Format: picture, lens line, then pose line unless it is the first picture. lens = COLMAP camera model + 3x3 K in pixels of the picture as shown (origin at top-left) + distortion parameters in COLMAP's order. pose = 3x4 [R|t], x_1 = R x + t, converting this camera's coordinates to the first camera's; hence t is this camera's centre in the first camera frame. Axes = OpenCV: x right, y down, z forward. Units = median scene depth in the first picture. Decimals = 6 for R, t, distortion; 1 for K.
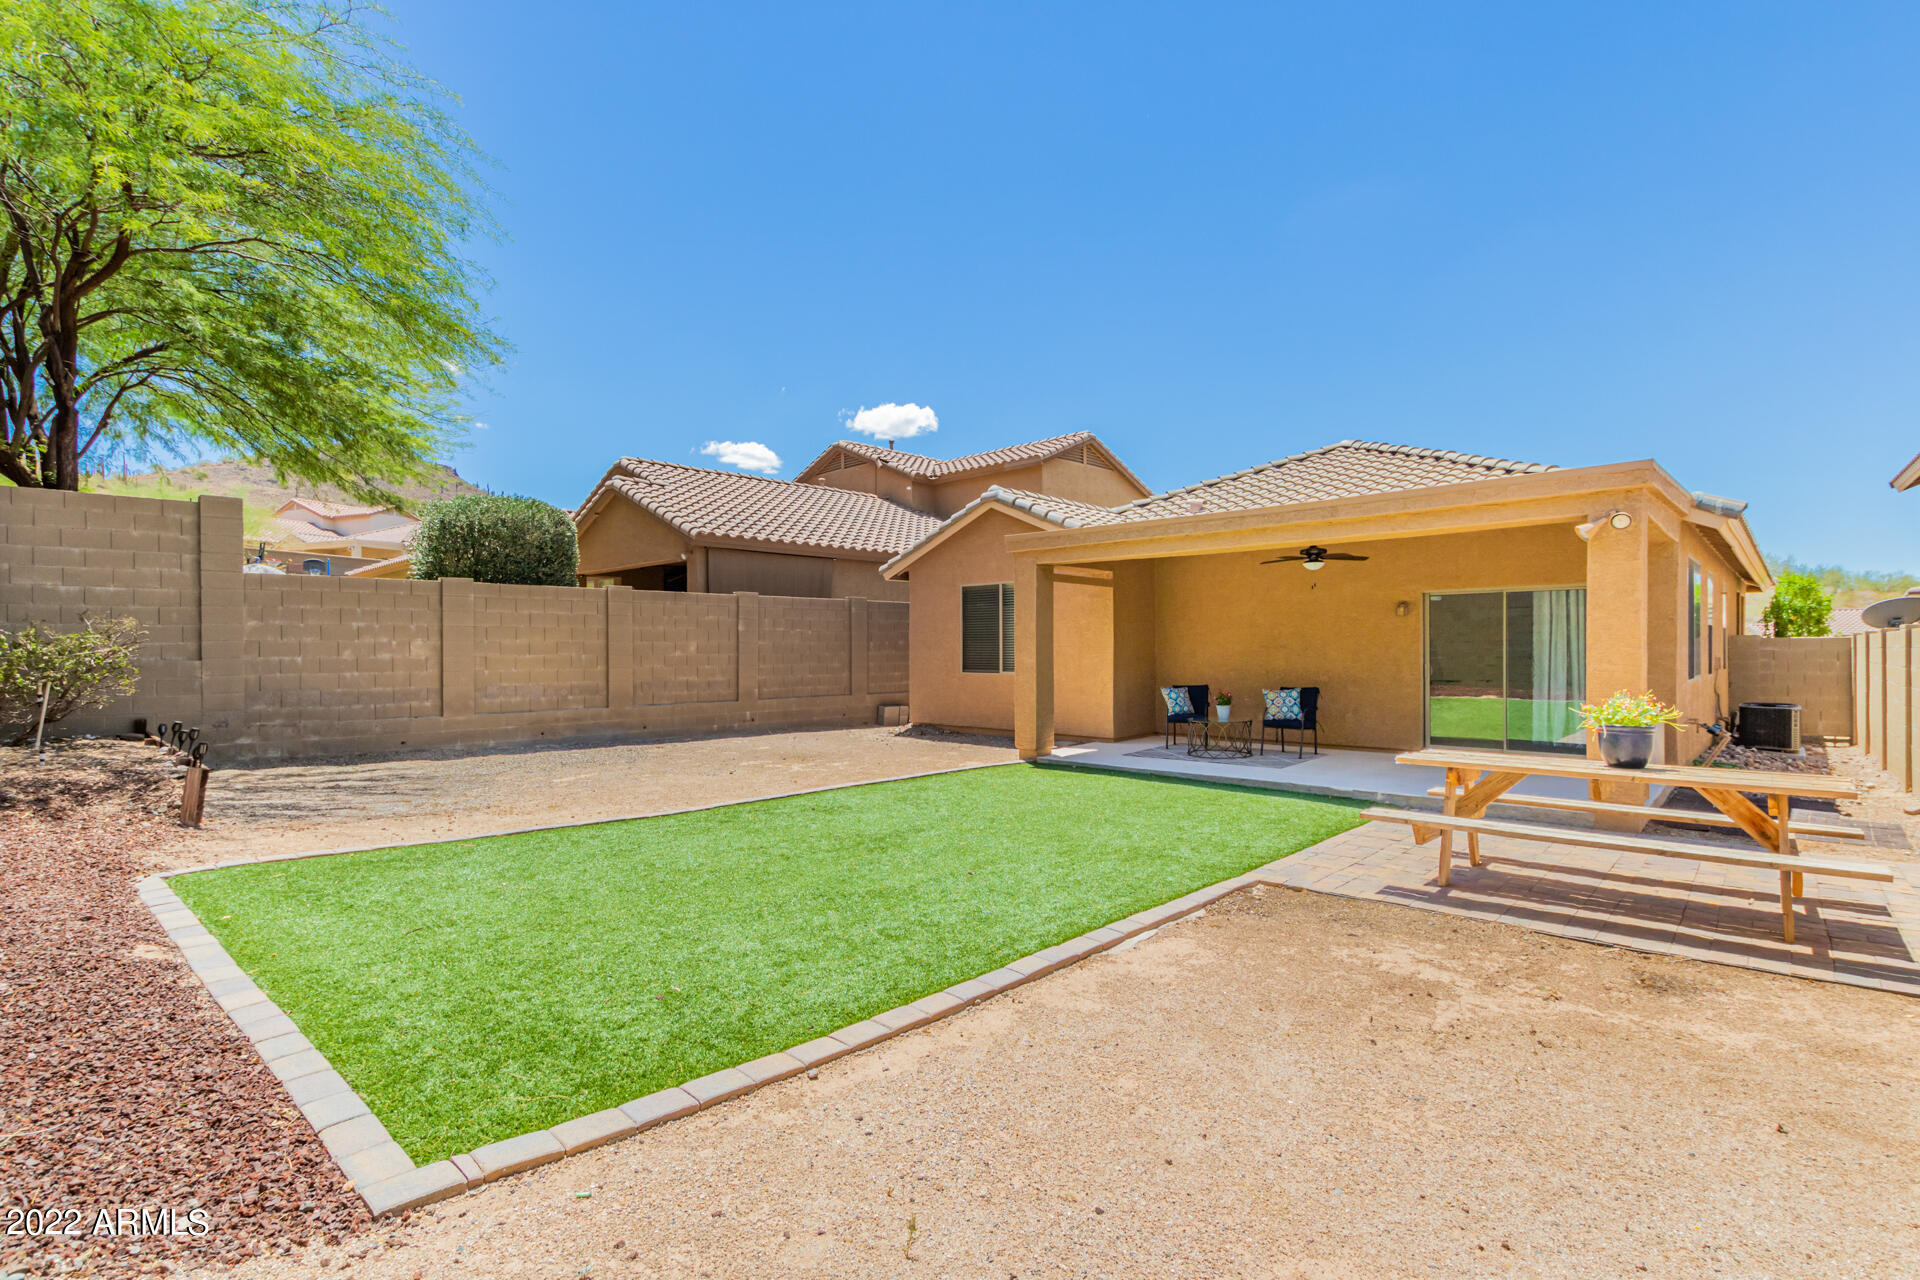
lens RADIAL K [[895.5, 0, 965.6], [0, 895.5, 642.0], [0, 0, 1]] dist [0.003144, -0.000121]
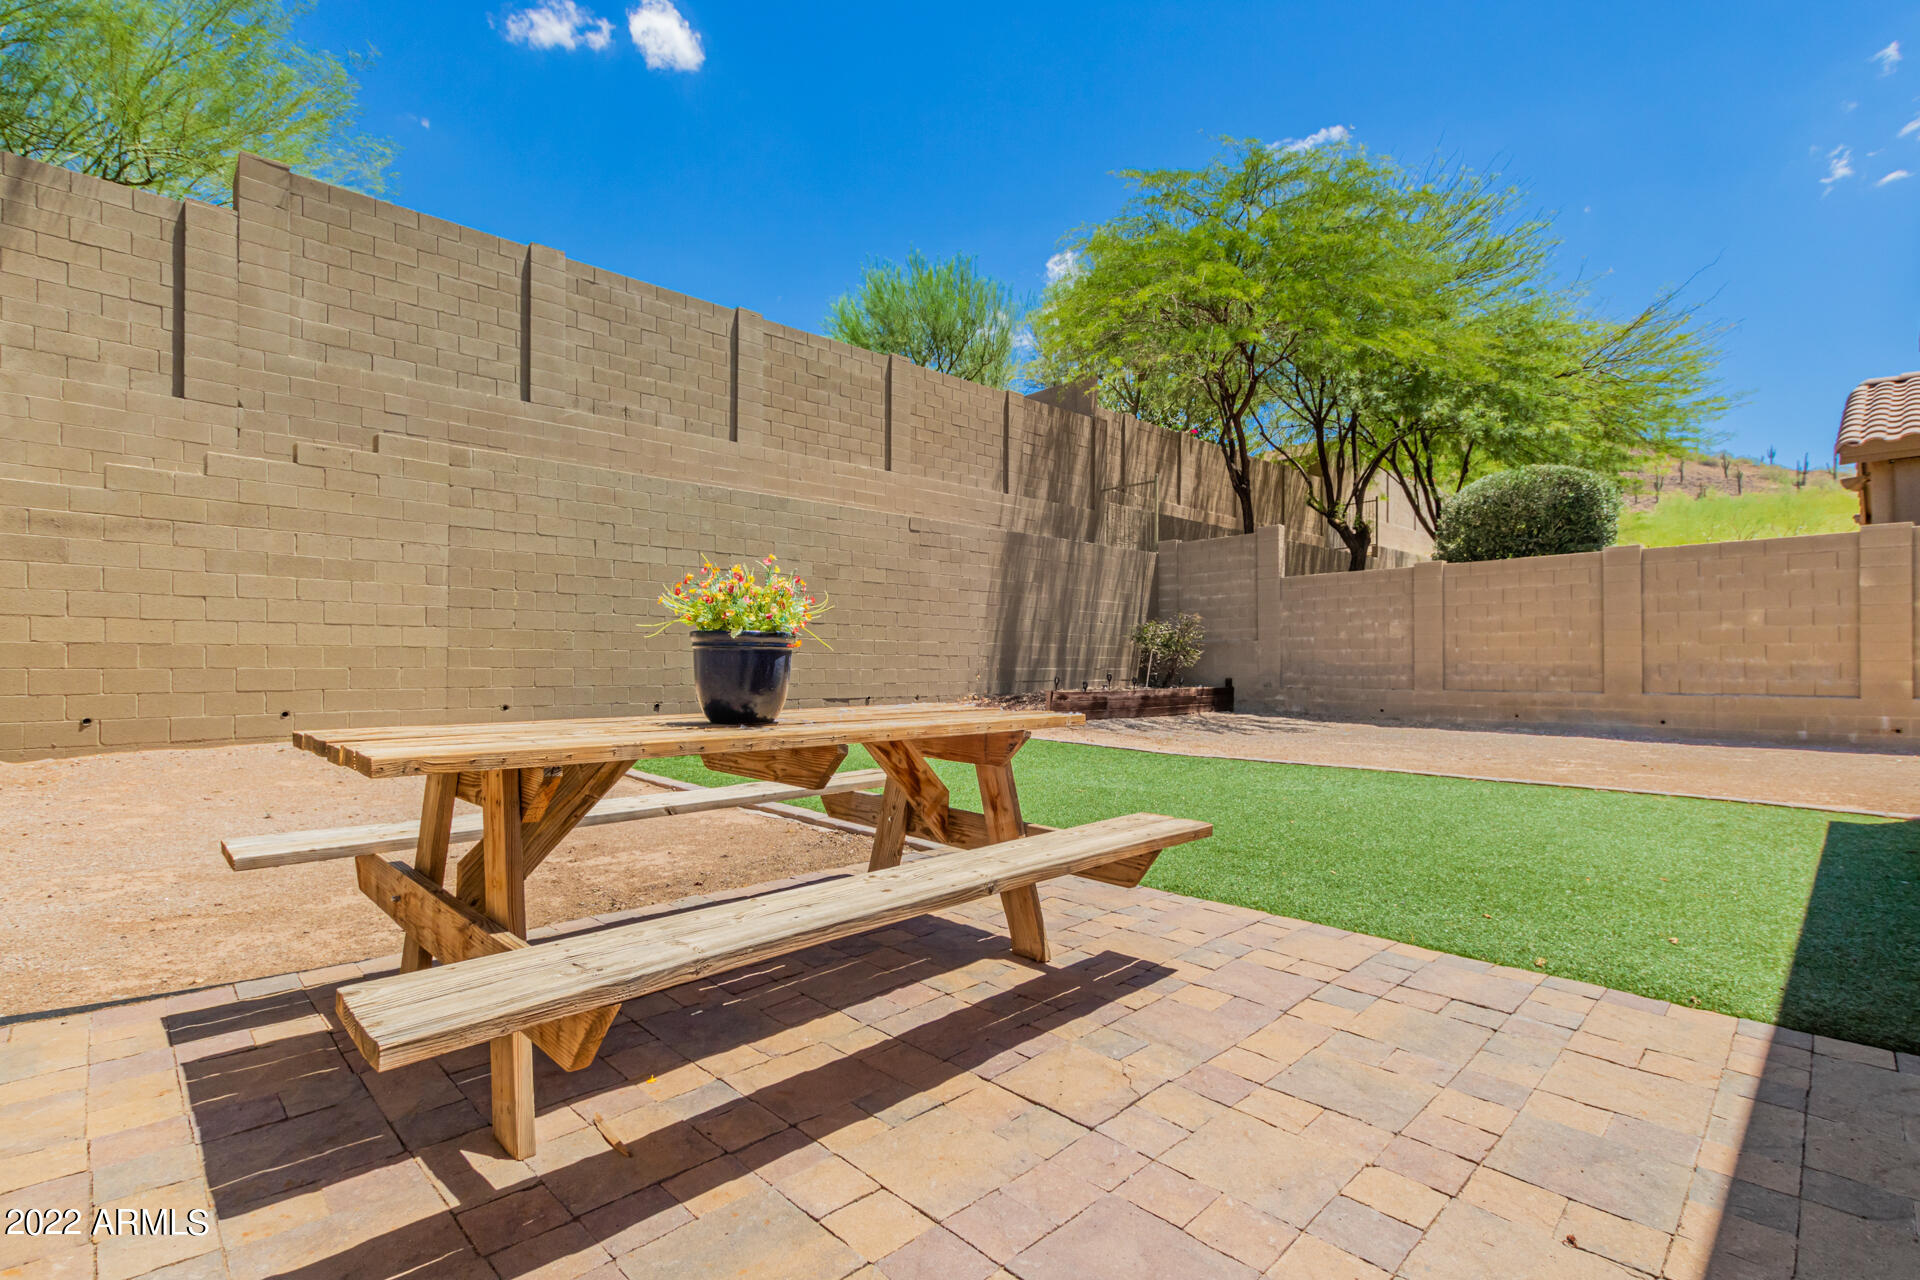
lens RADIAL K [[895.5, 0, 965.4], [0, 895.5, 651.6], [0, 0, 1]] dist [0.003144, -0.000121]
pose [[-0.057040, -0.023325, -0.998099, 0.513062], [-0.001892, 0.999728, -0.023255, 0.059878], [0.998370, 0.000562, -0.057069, 0.492587]]
